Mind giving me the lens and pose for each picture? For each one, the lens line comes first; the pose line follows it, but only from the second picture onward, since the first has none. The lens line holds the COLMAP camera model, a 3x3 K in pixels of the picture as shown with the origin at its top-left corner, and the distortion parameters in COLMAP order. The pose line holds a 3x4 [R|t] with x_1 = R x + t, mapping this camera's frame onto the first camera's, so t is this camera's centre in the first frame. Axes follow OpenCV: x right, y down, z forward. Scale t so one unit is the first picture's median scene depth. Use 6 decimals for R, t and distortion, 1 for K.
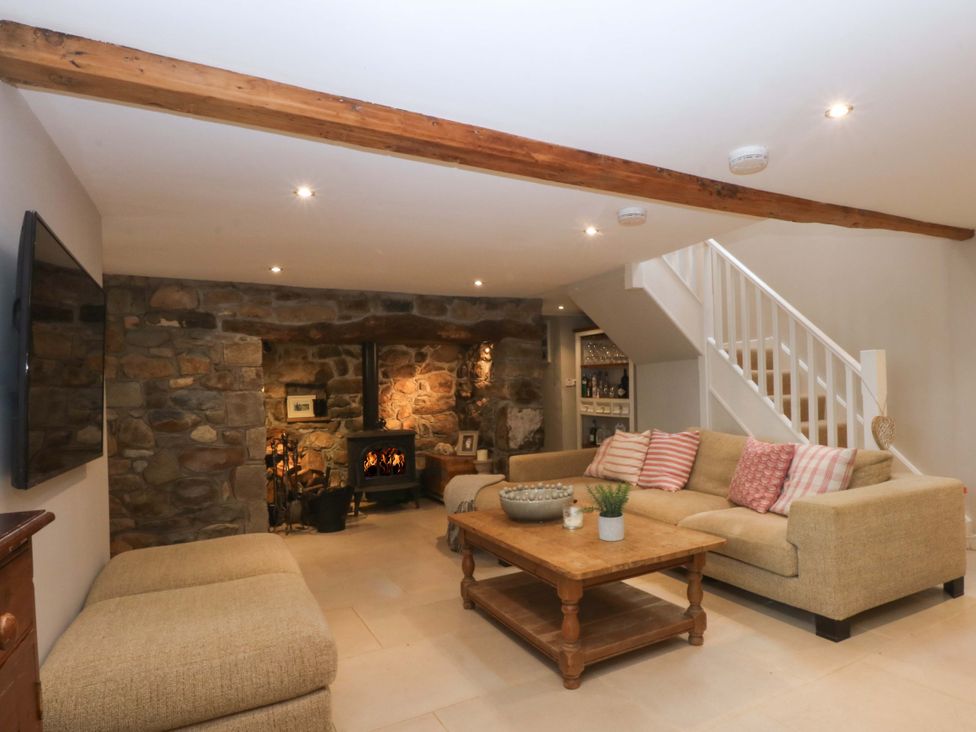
lens RADIAL K [[590.6, 0, 559.6], [0, 590.6, 396.9], [0, 0, 1]] dist [0.000546, -0.007540]
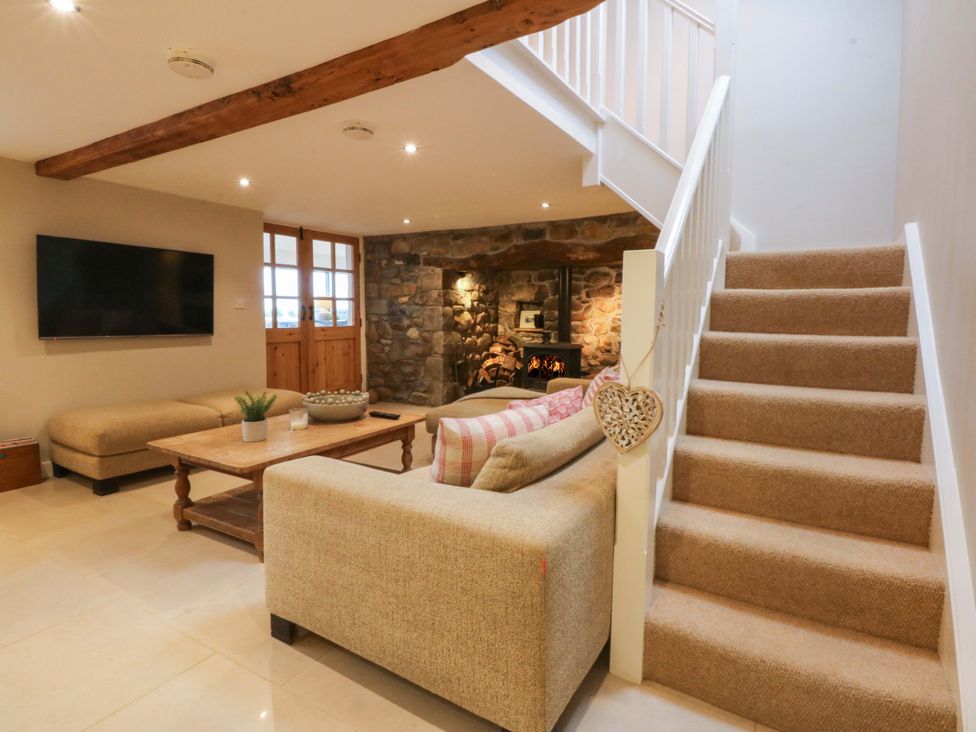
lens RADIAL K [[509.3, 0, 488.6], [0, 509.3, 359.1], [0, 0, 1]] dist [-0.004149, -0.000565]
pose [[0.482886, 0.110582, -0.868673, 0.562225], [-0.031006, 0.993532, 0.109240, -0.019012], [0.875134, -0.025817, 0.483192, 0.441681]]
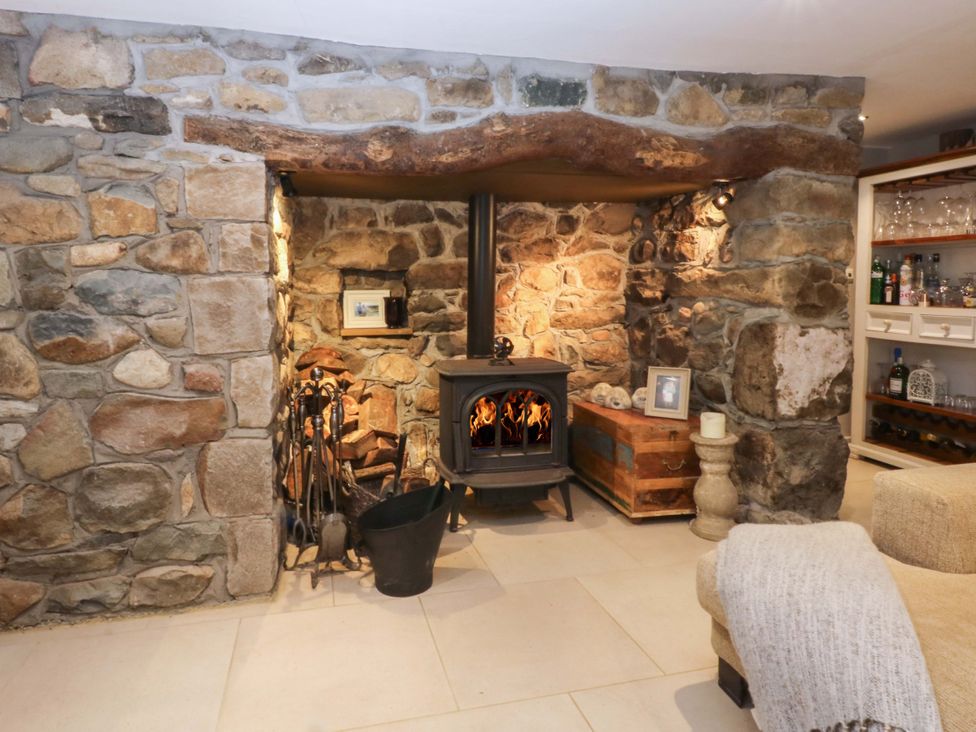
lens RADIAL K [[590.6, 0, 449.8], [0, 590.6, 317.2], [0, 0, 1]] dist [0.000546, -0.007540]
pose [[0.947352, 0.031477, -0.318643, -0.199936], [-0.021086, 0.999129, 0.036007, 0.001768], [0.319499, -0.027392, 0.947191, 0.546365]]
